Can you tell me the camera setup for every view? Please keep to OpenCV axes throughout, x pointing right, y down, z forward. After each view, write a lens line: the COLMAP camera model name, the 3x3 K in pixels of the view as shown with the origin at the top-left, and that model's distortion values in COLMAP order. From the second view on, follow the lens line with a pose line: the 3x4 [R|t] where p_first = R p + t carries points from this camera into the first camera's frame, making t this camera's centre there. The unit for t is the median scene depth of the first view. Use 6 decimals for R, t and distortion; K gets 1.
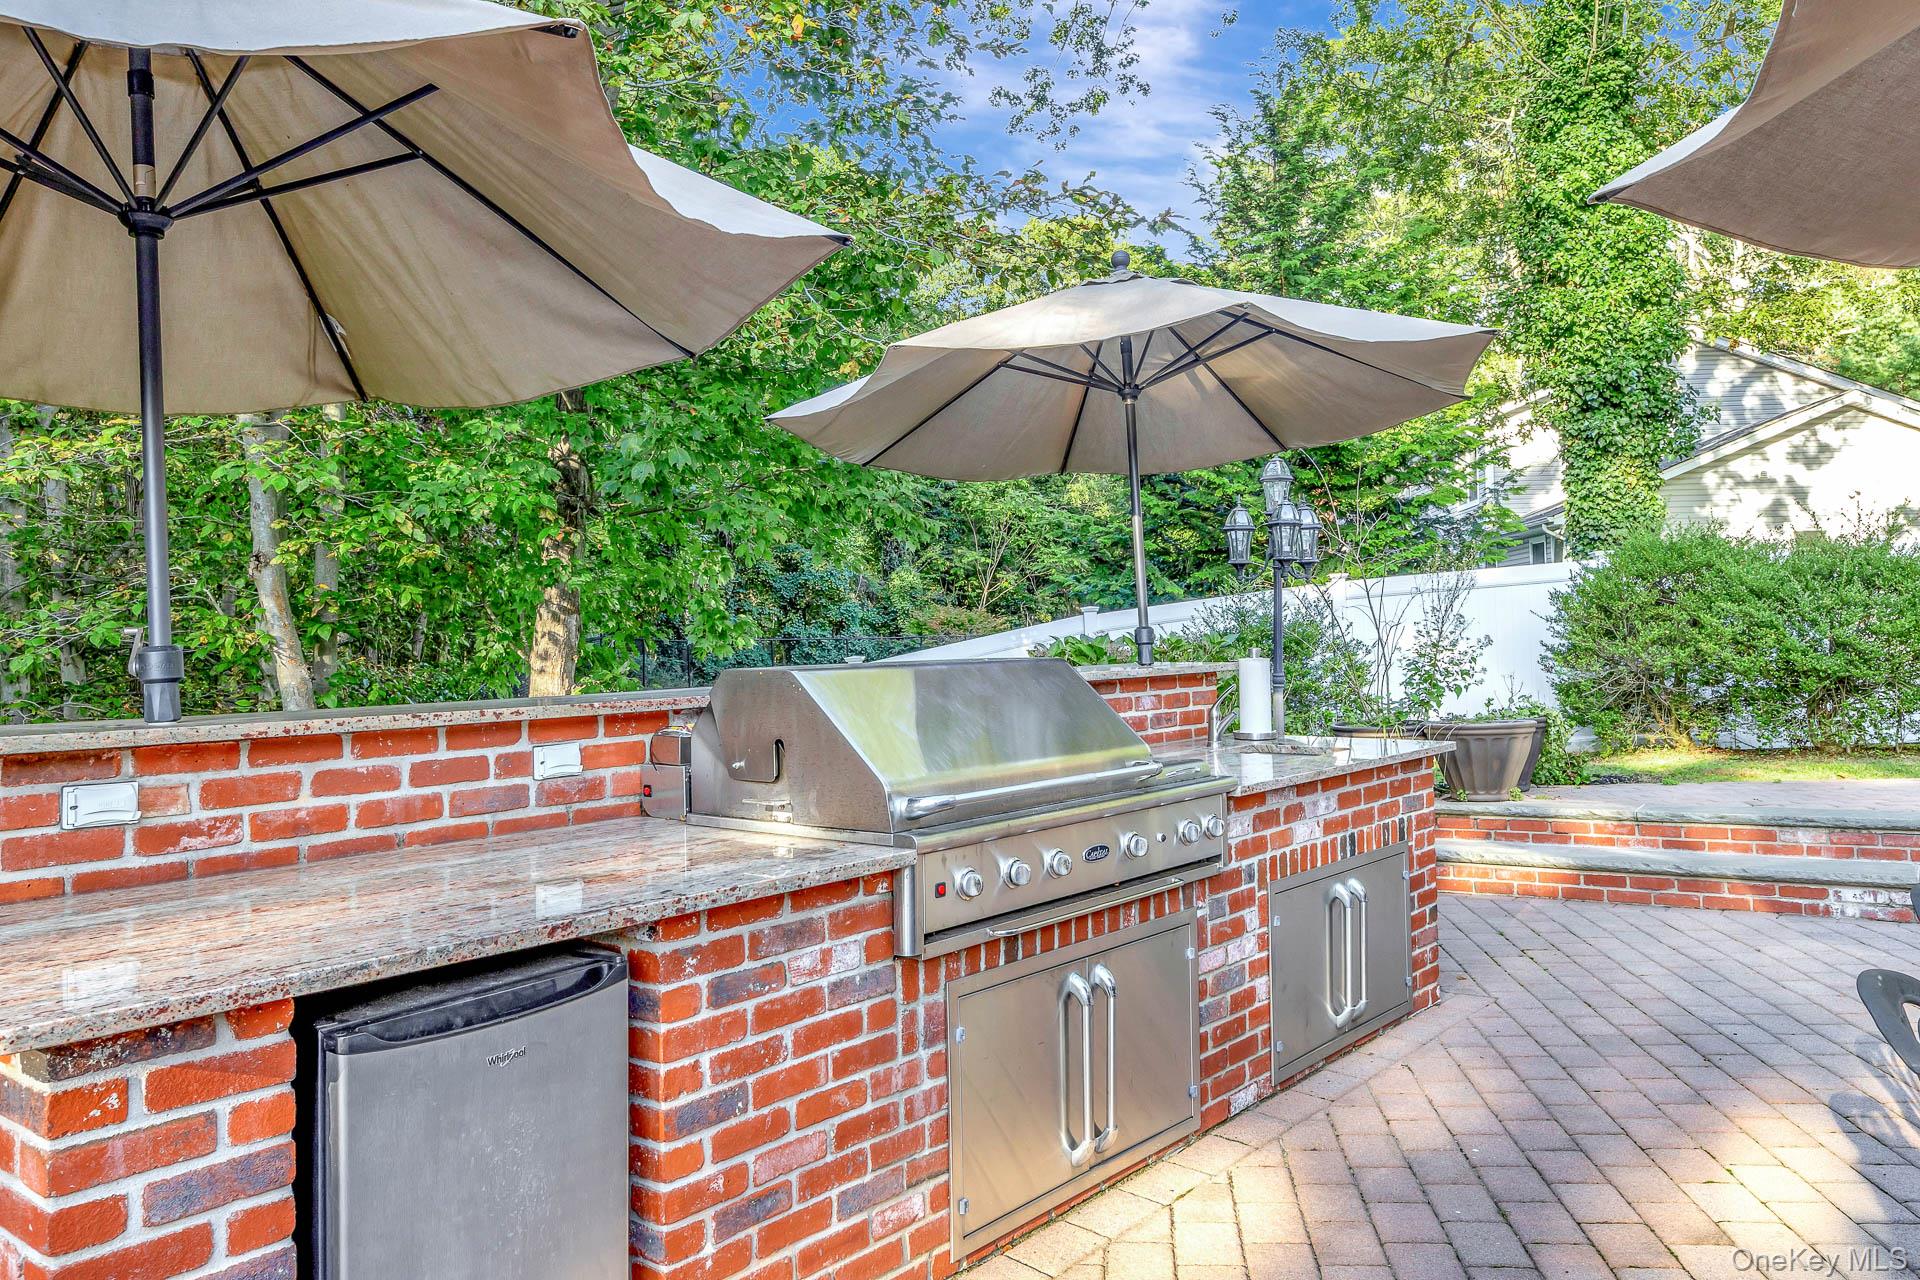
lens RADIAL K [[1418.4, 0, 960.0], [0, 1418.4, 587.8], [0, 0, 1]] dist [-0.000977, -0.002834]
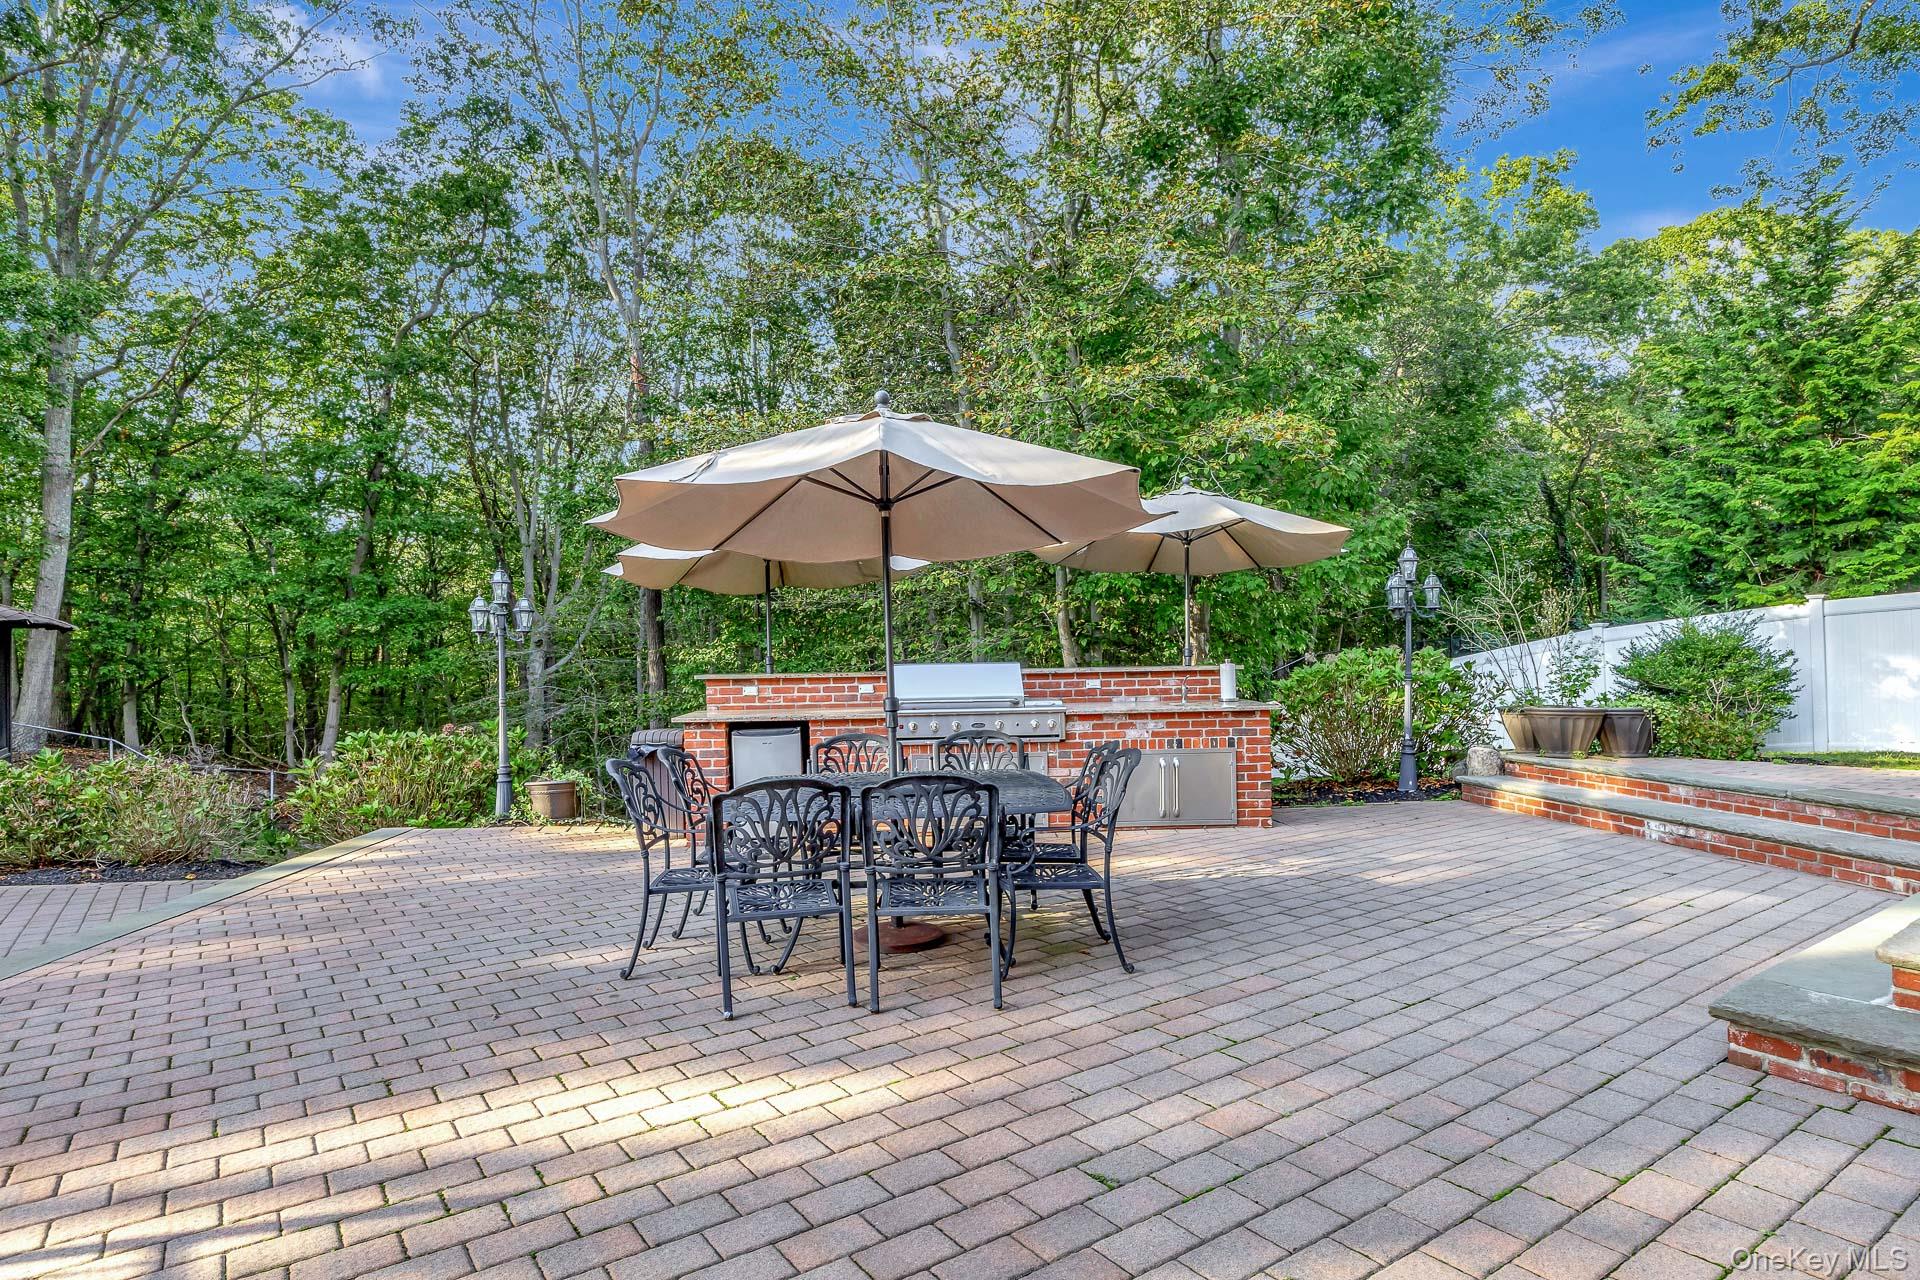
lens RADIAL K [[1013.7, 0, 960.0], [0, 1013.7, 640.0], [0, 0, 1]] dist [0.002409, 0.000463]
pose [[0.664816, 0.000466, -0.747007, 0.889890], [0.027881, 0.999288, 0.025436, -0.030342], [0.746486, -0.037738, 0.664330, -0.264611]]
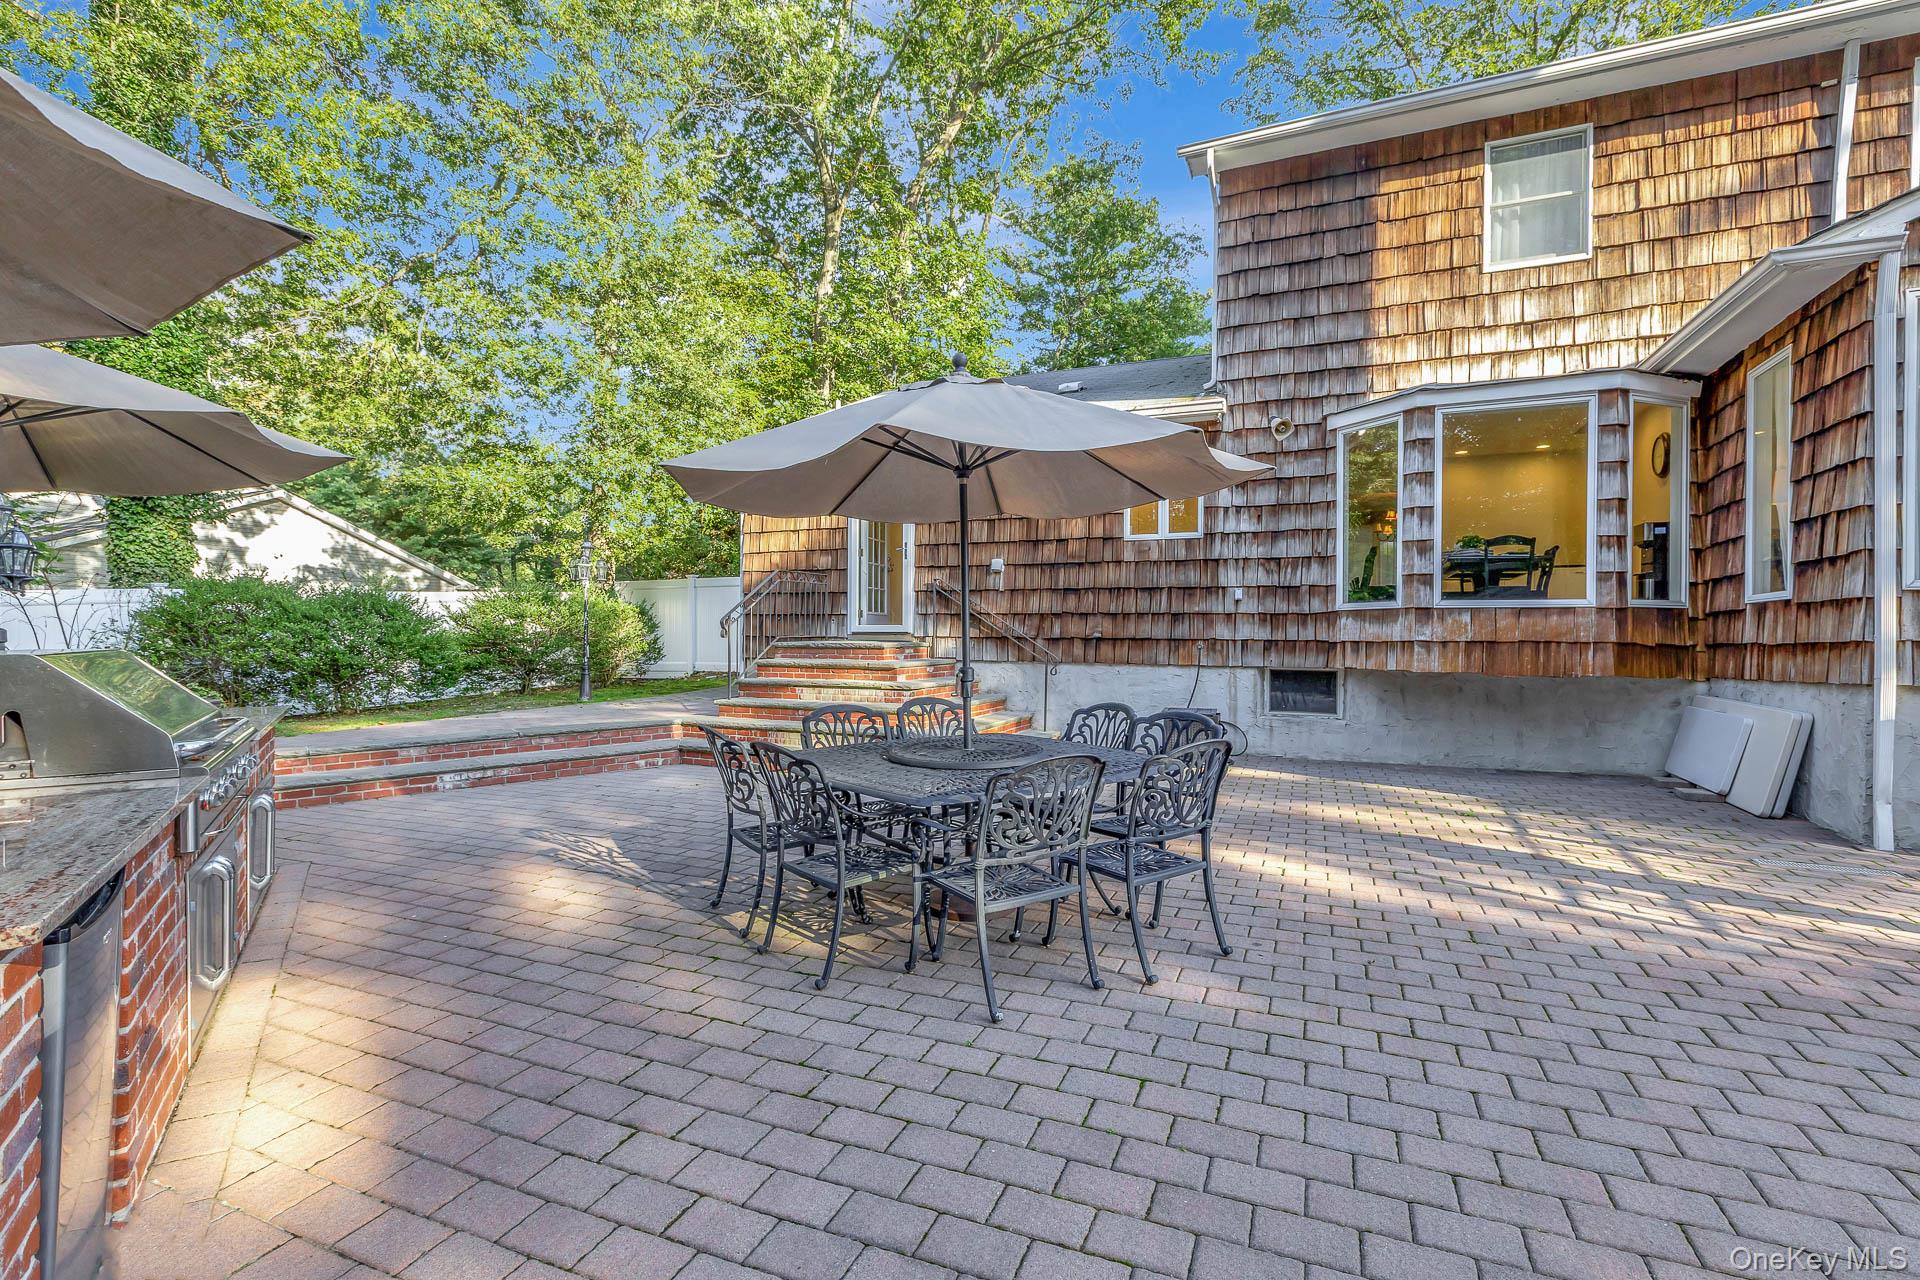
lens RADIAL K [[886.5, 0, 960.0], [0, 886.5, 640.0], [0, 0, 1]] dist [-0.001186, -0.000016]
pose [[0.285243, 0.011988, 0.958380, -0.300407], [-0.033935, 0.999421, -0.002401, 0.010319], [-0.957854, -0.031838, 0.285484, 0.004836]]
